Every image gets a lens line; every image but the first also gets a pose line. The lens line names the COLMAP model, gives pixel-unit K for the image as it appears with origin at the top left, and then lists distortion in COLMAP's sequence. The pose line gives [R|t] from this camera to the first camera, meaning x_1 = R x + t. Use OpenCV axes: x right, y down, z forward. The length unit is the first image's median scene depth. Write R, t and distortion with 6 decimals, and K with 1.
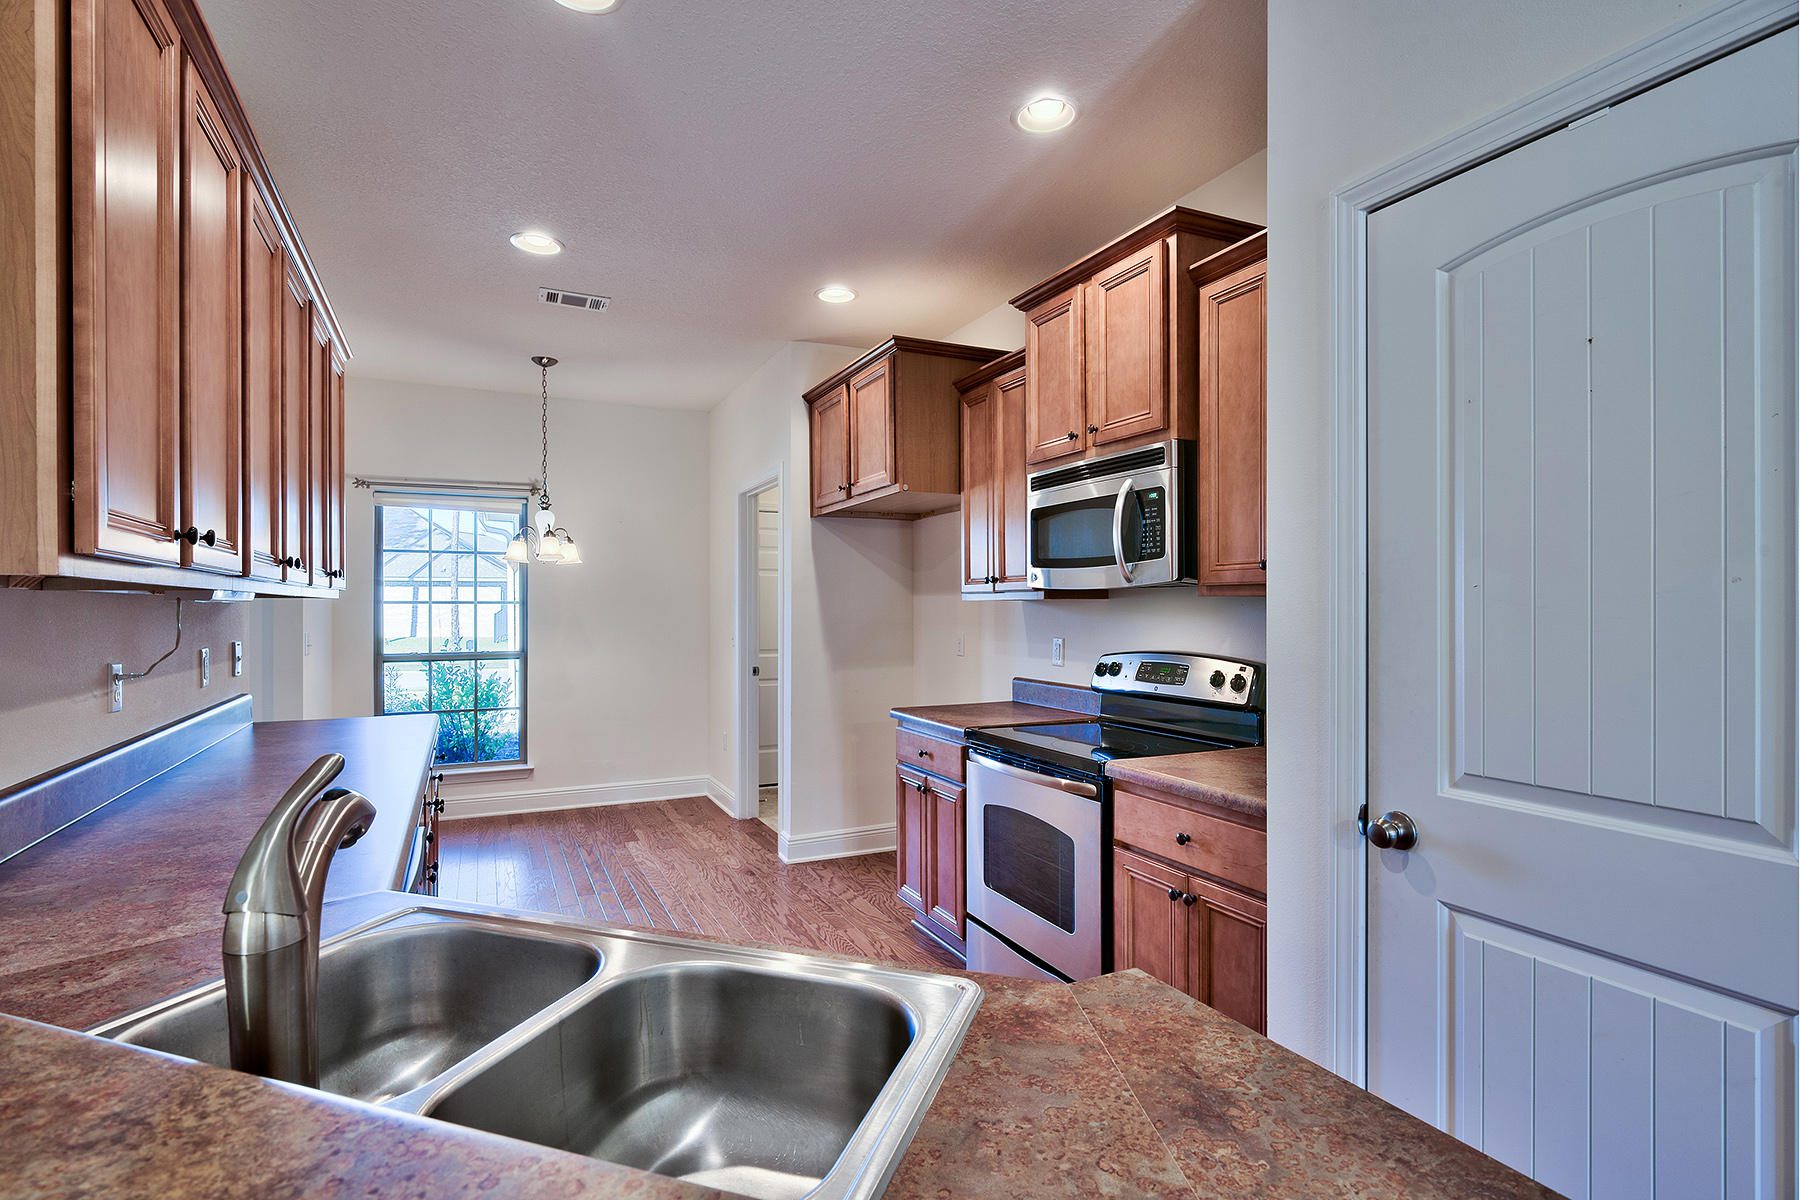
lens RADIAL K [[873.7, 0, 889.3], [0, 873.7, 603.5], [0, 0, 1]] dist [0.001669, -0.000992]
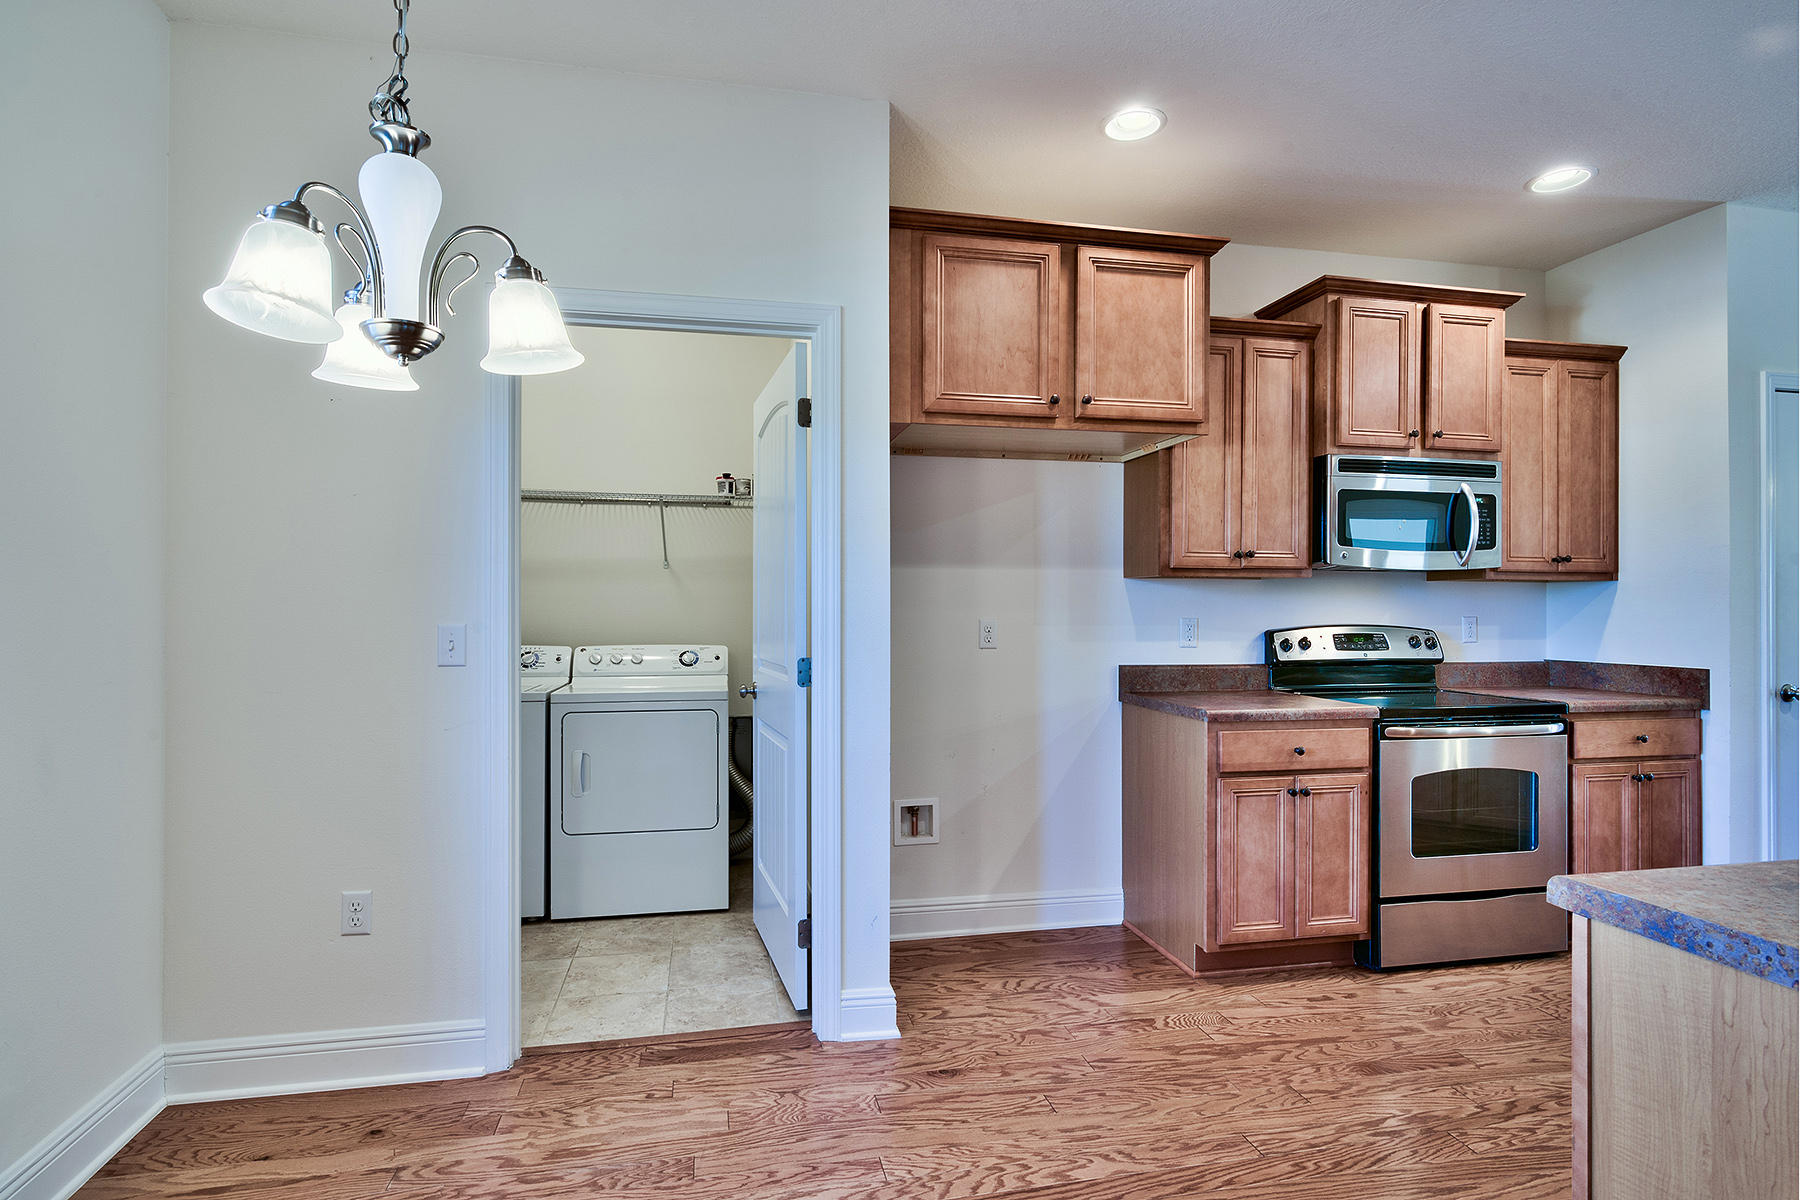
lens RADIAL K [[873.7, 0, 889.3], [0, 873.7, 603.5], [0, 0, 1]] dist [0.001669, -0.000992]
pose [[0.236990, 0.011849, 0.971440, -0.716645], [-0.007888, 0.999916, -0.010272, 0.030885], [-0.971480, -0.005228, 0.237064, 0.949870]]
